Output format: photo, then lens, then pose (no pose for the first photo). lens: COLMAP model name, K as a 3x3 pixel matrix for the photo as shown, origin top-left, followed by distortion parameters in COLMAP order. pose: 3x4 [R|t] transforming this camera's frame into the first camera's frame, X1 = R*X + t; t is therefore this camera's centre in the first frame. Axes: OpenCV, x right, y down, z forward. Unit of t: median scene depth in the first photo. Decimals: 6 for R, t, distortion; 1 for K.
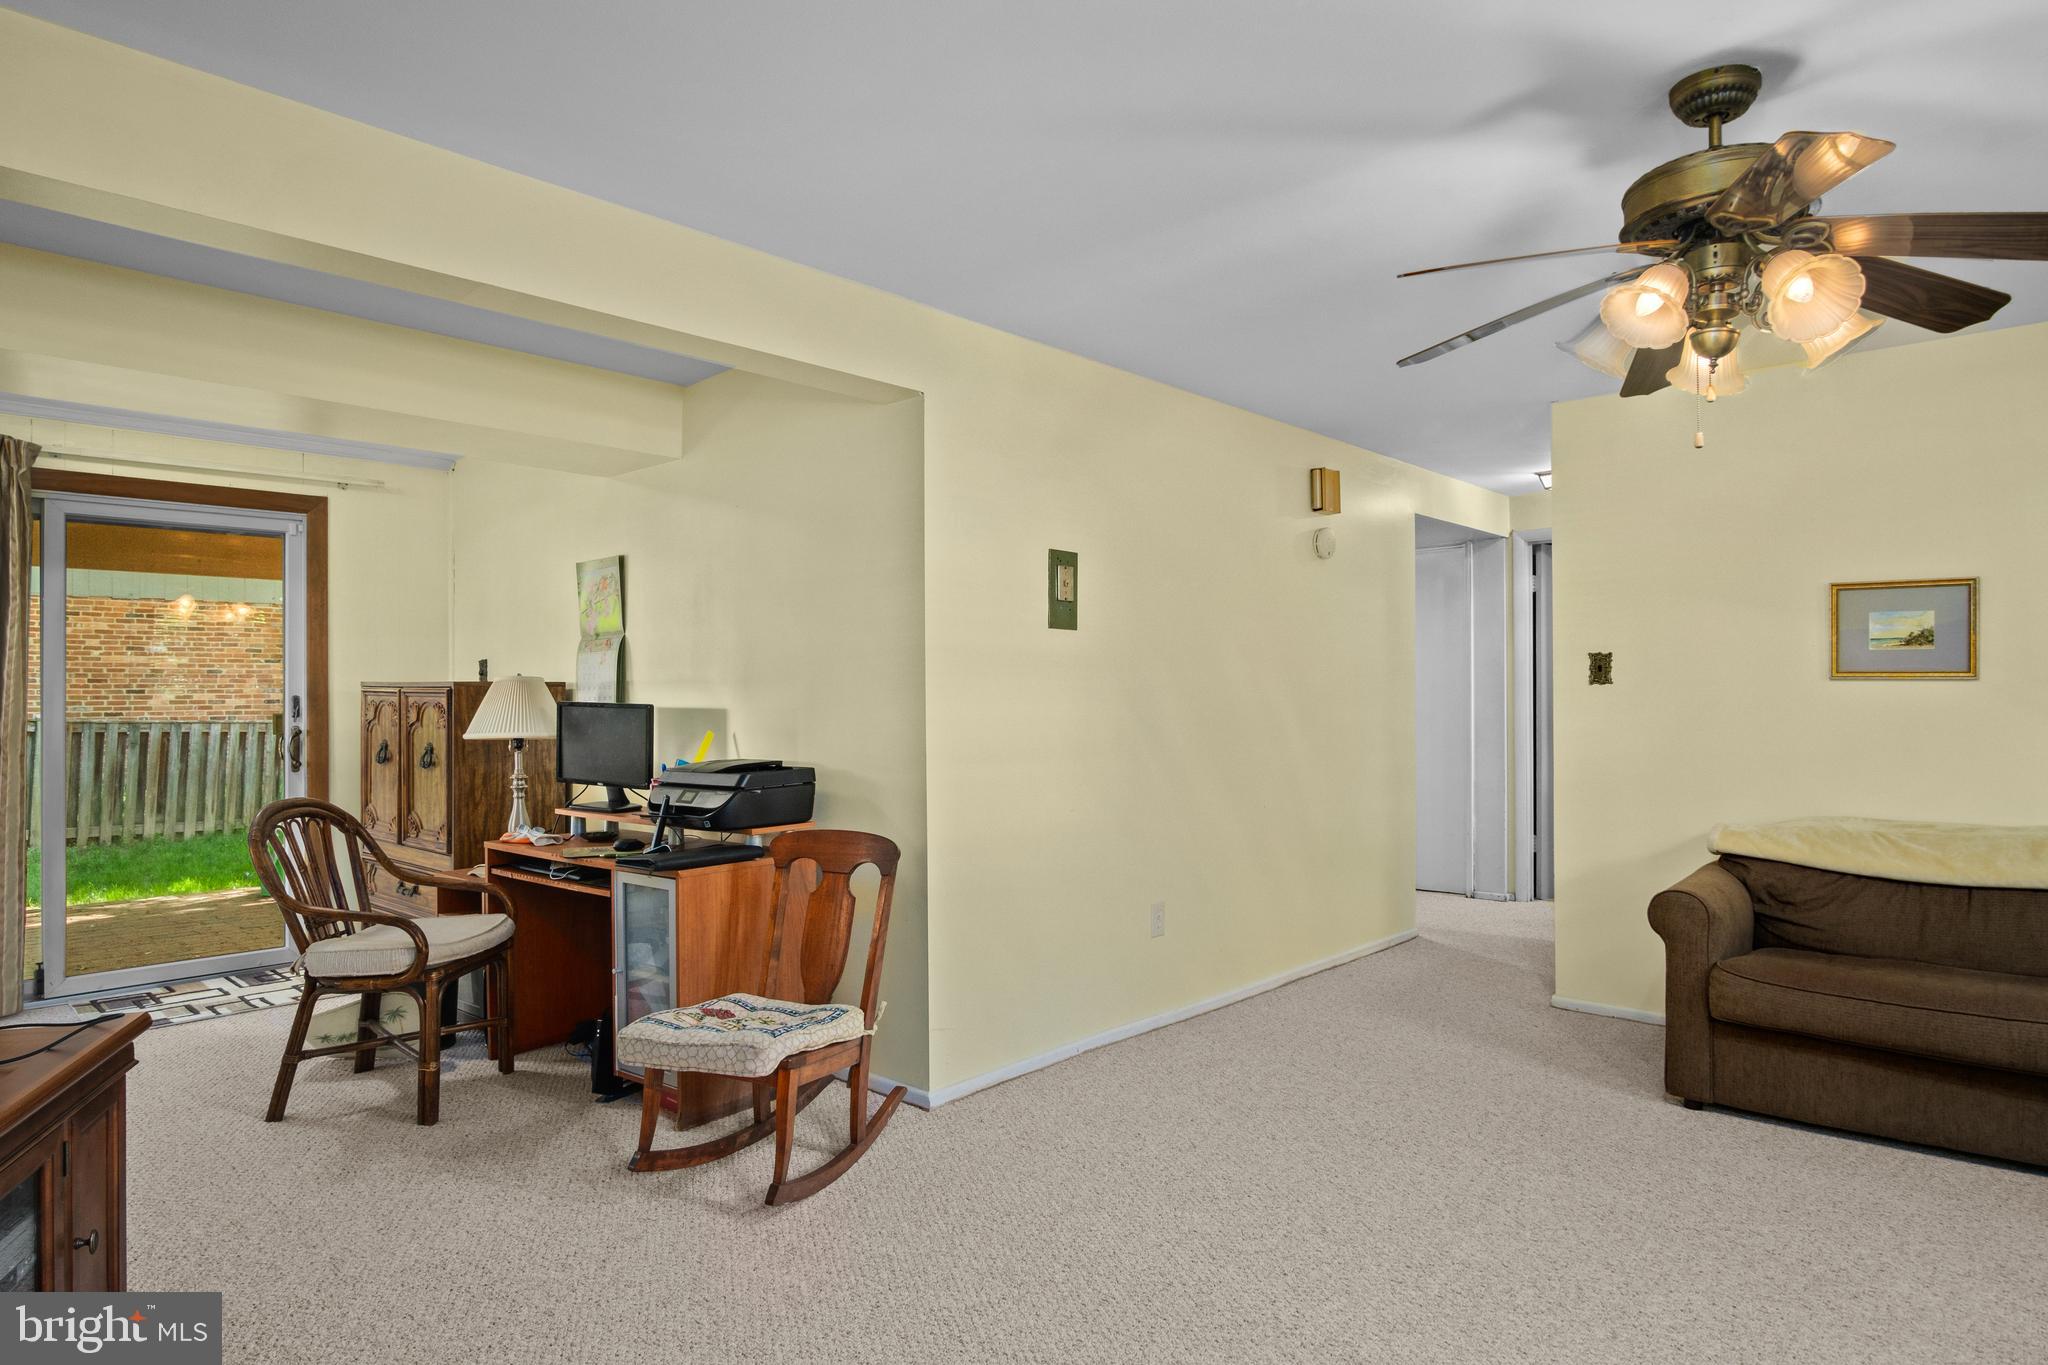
lens RADIAL K [[1217.6, 0, 1024.0], [0, 1217.6, 682.5], [0, 0, 1]] dist [-0.019155, -0.000207]
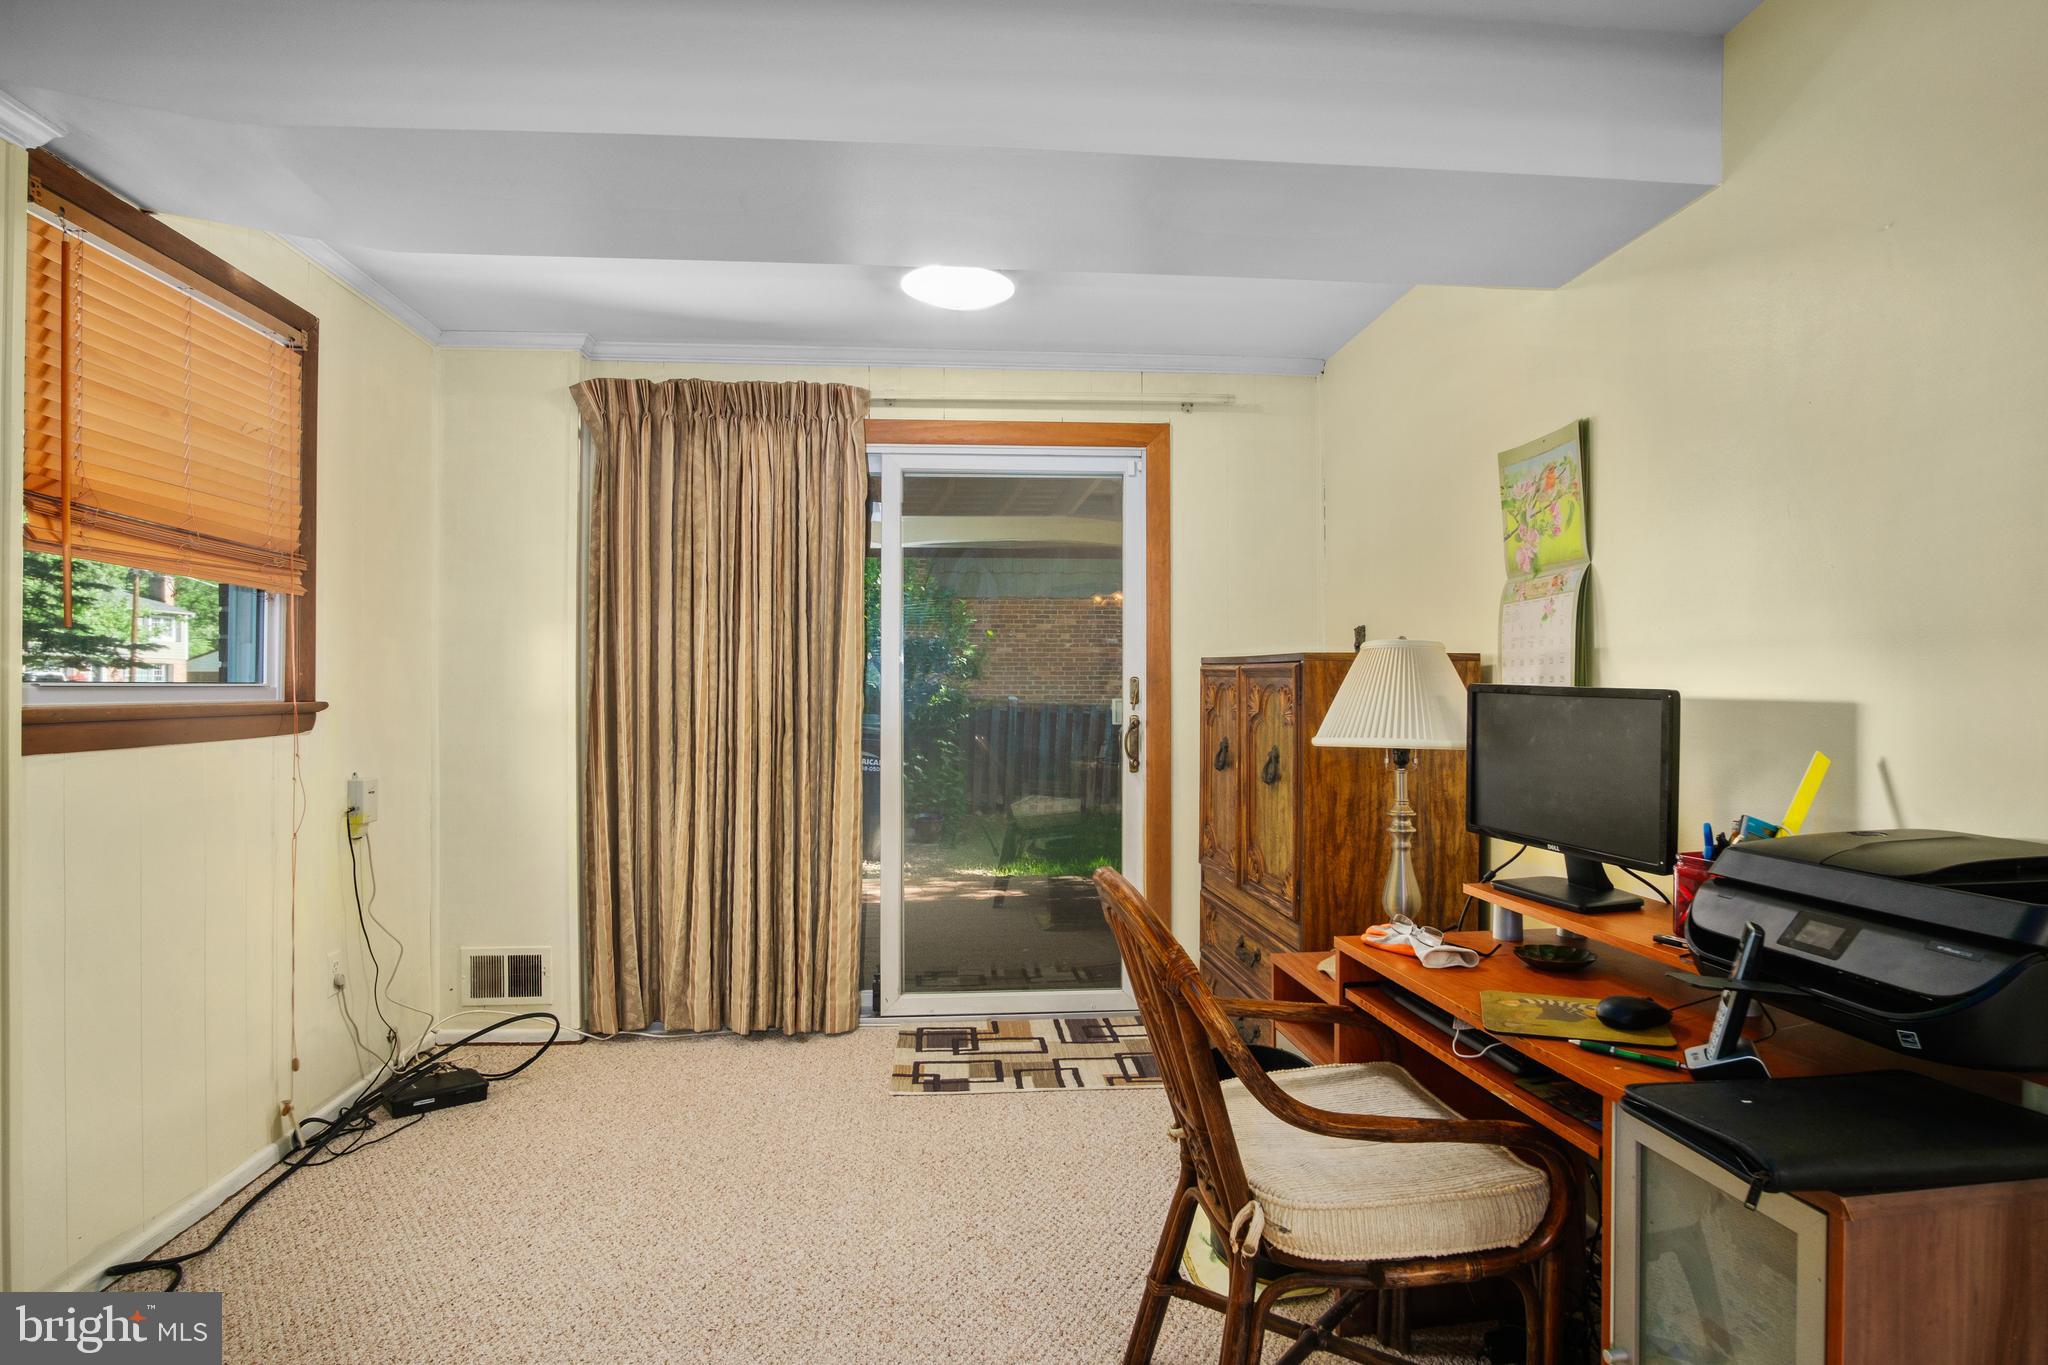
lens RADIAL K [[1107.1, 0, 1028.0], [0, 1107.1, 688.9], [0, 0, 1]] dist [-0.027329, 0.000941]
pose [[0.737377, 0.006763, -0.675447, -0.183576], [0.003047, 0.999906, 0.013339, 0.009854], [0.675474, -0.011894, 0.737288, 0.470234]]
